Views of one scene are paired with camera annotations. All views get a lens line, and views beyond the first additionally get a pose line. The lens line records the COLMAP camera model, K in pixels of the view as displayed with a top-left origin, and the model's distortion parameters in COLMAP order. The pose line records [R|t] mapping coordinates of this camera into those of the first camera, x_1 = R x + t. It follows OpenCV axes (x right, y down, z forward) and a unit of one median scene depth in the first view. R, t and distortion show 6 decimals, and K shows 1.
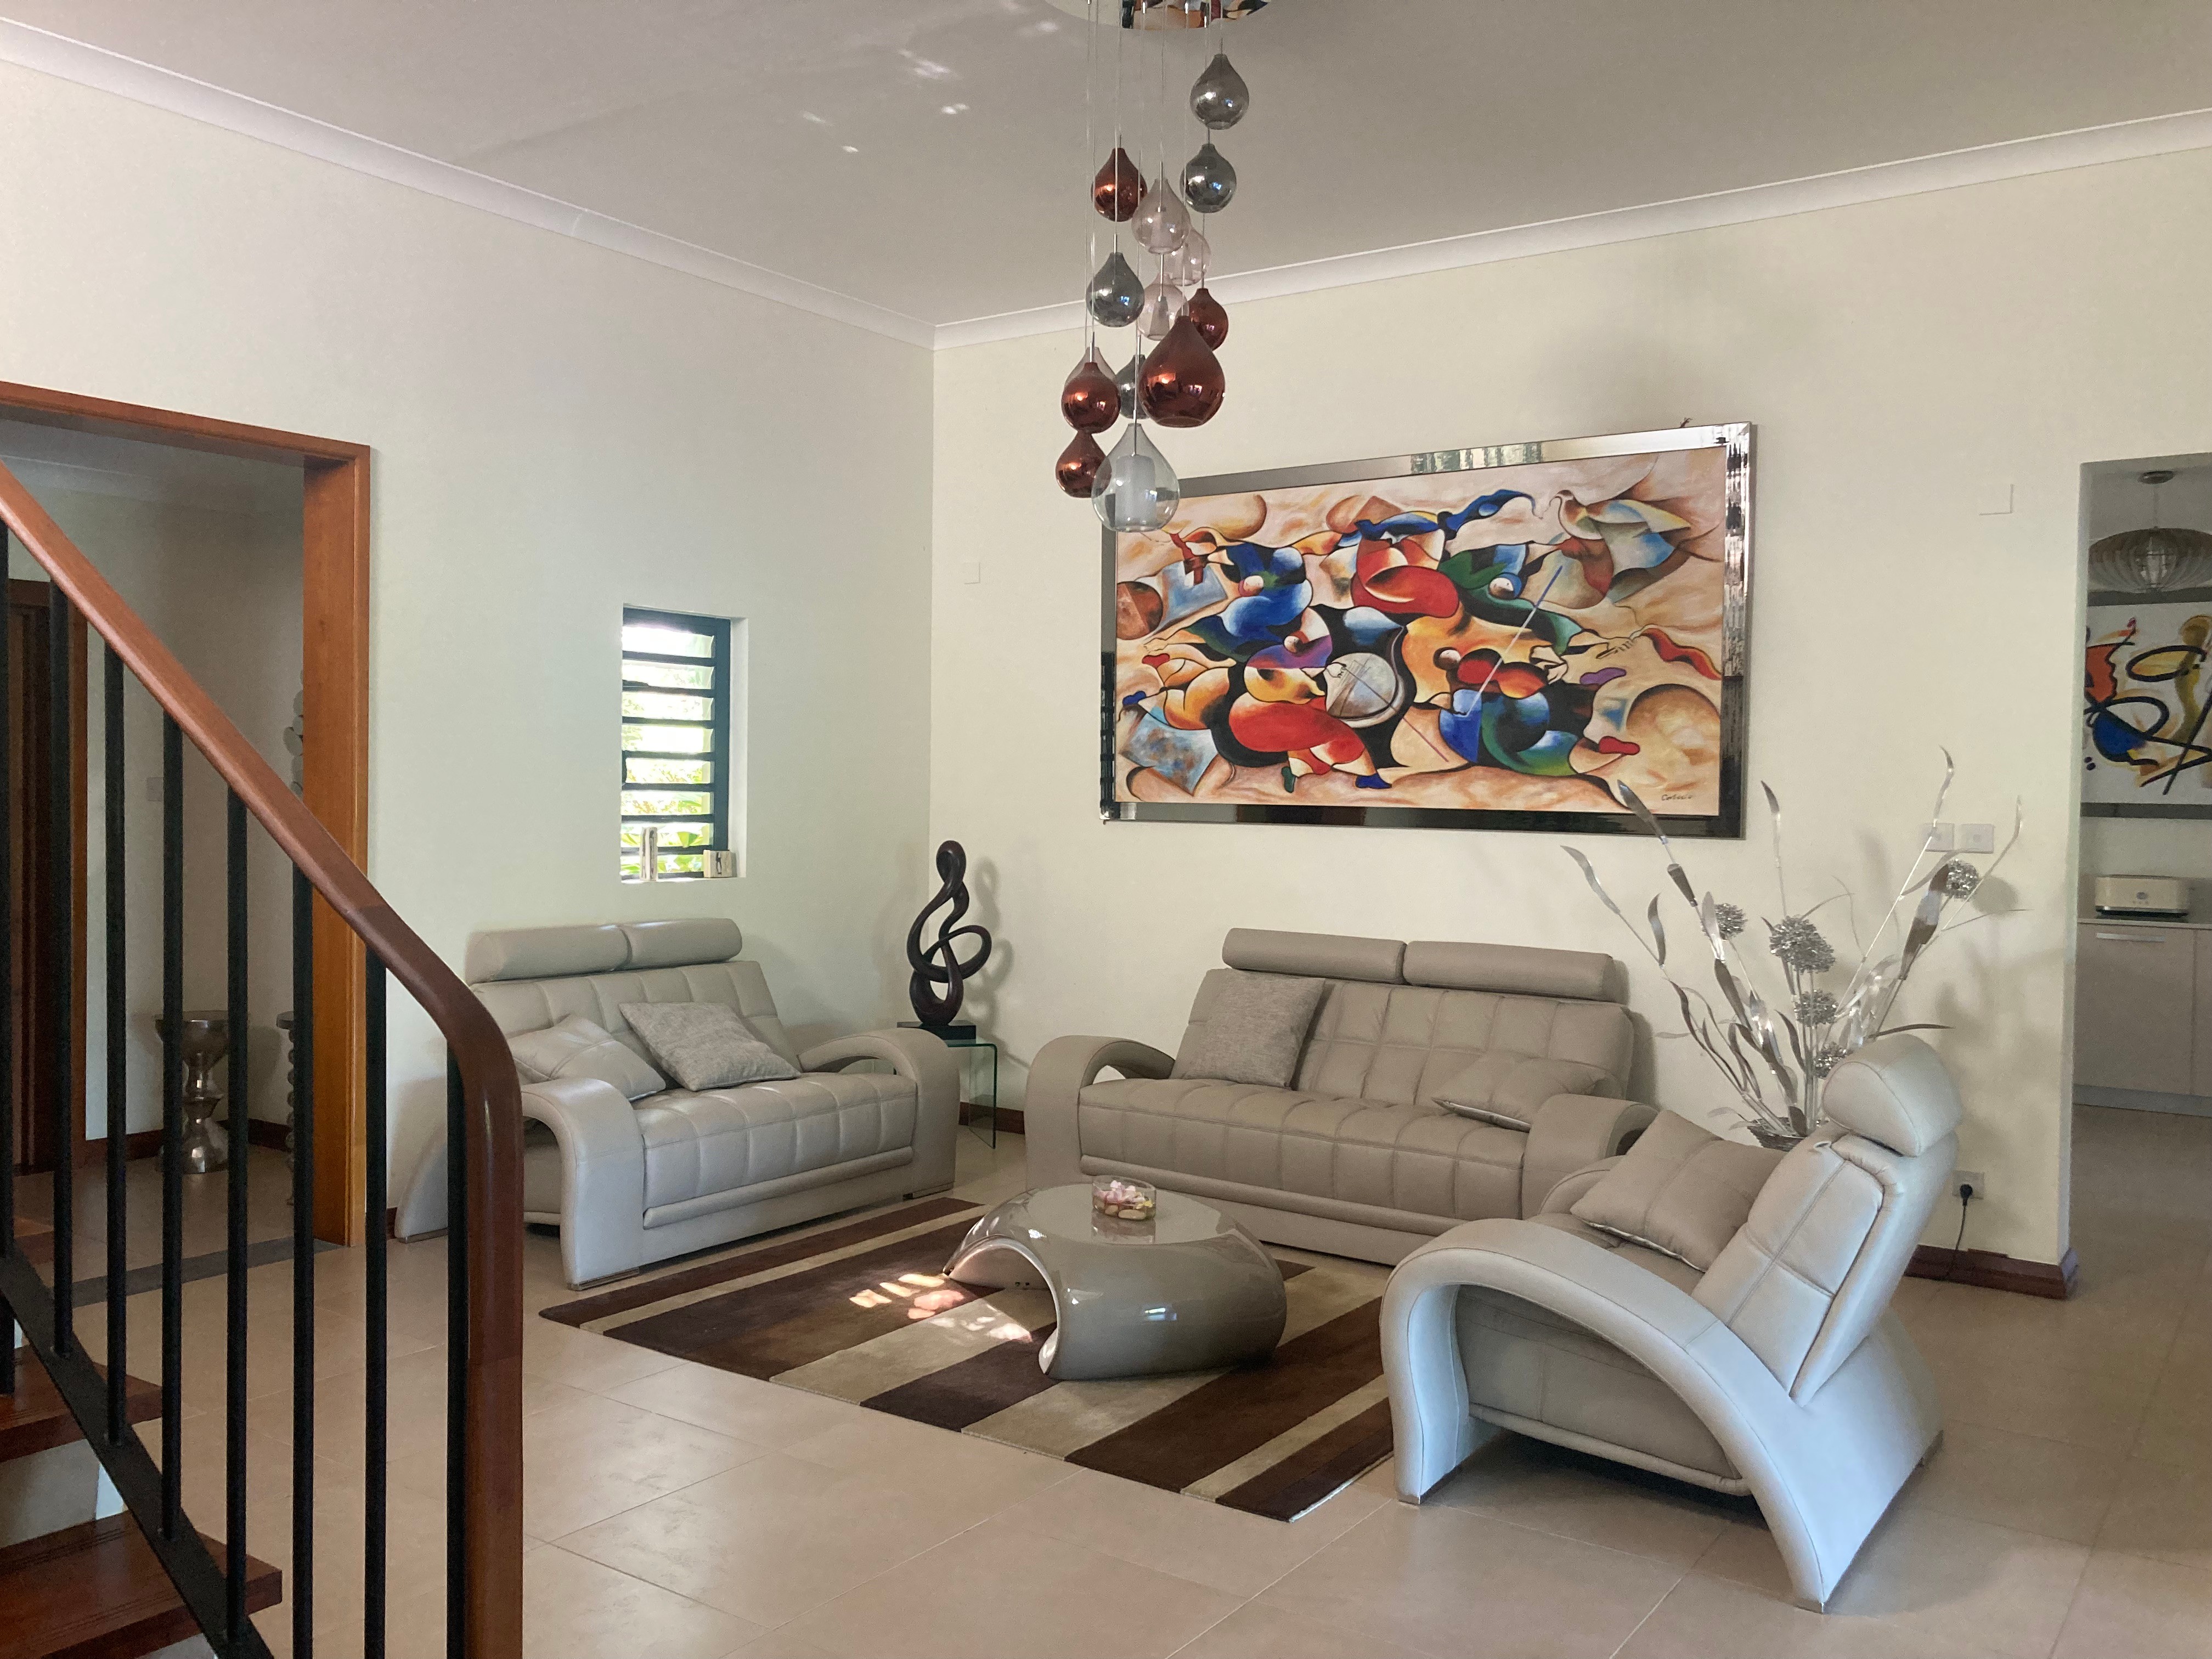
lens RADIAL K [[1808.1, 0, 1104.8], [0, 1808.1, 833.0], [0, 0, 1]] dist [0.018957, -0.032591]
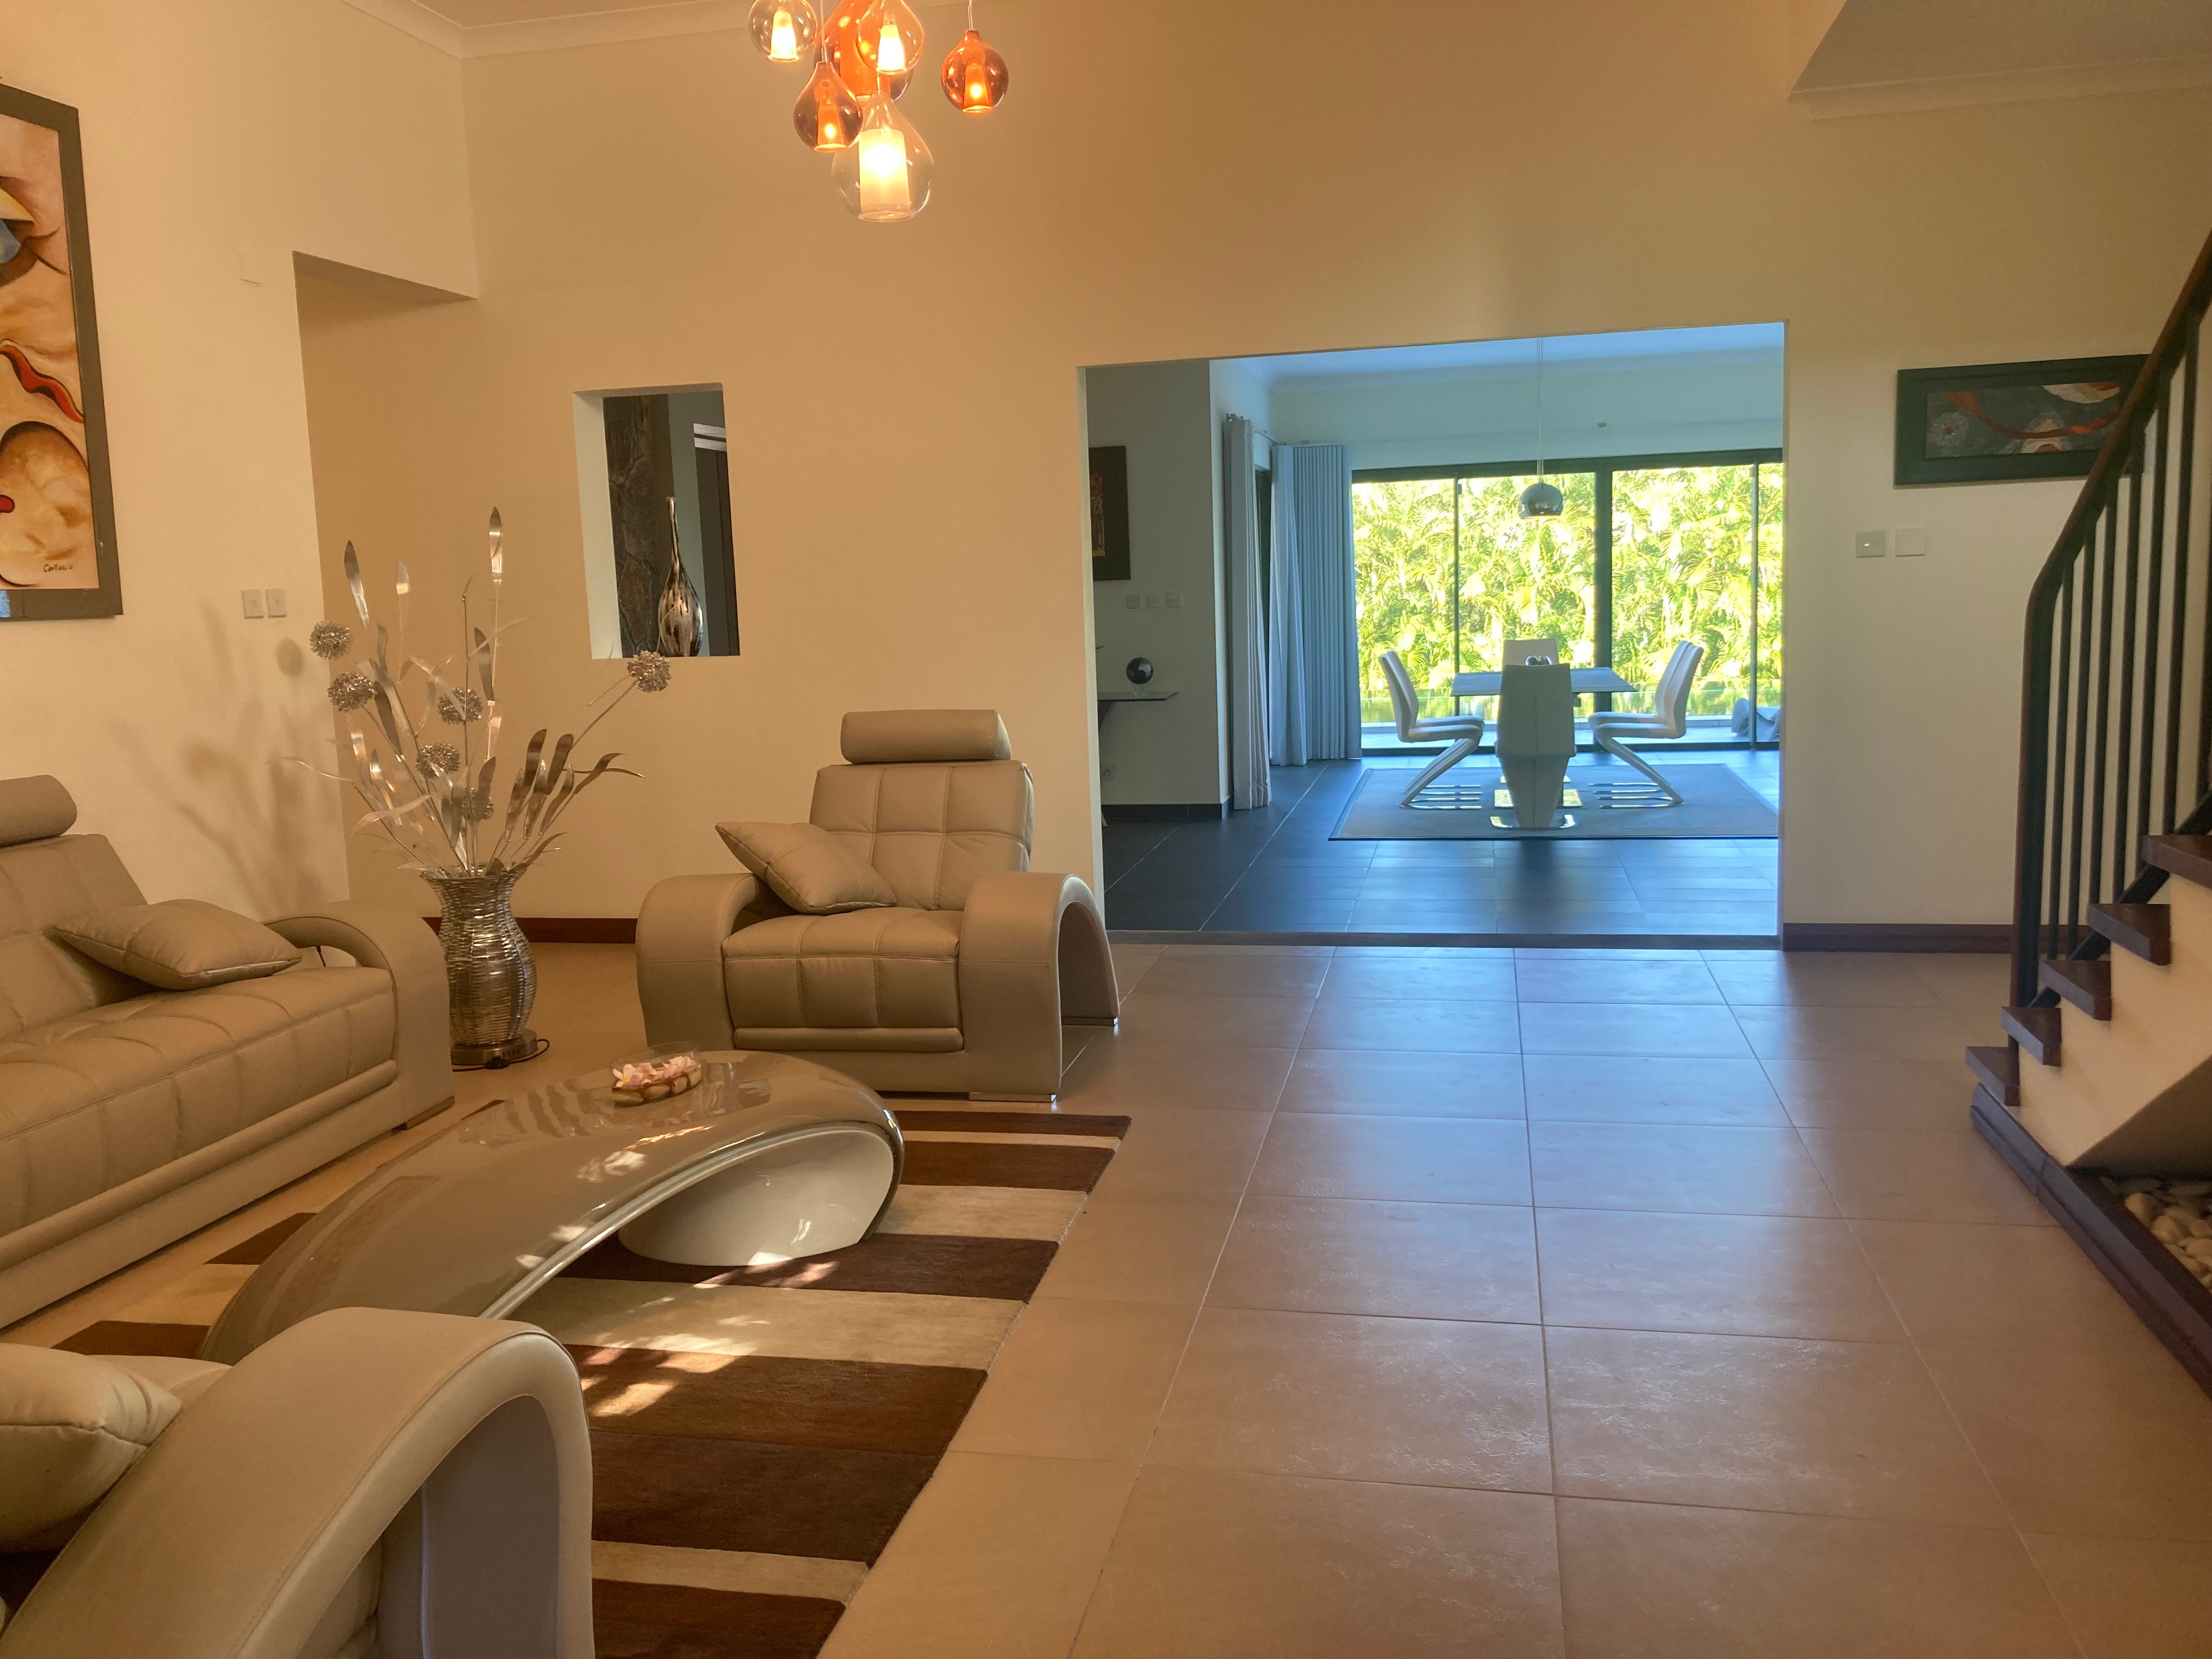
lens RADIAL K [[1808.1, 0, 1105.7], [0, 1808.1, 823.5], [0, 0, 1]] dist [0.018957, -0.032591]
pose [[-0.399312, -0.133230, 0.907083, -0.613531], [0.047426, 0.985059, 0.165561, -0.019048], [-0.915588, 0.109129, -0.387027, 0.903741]]
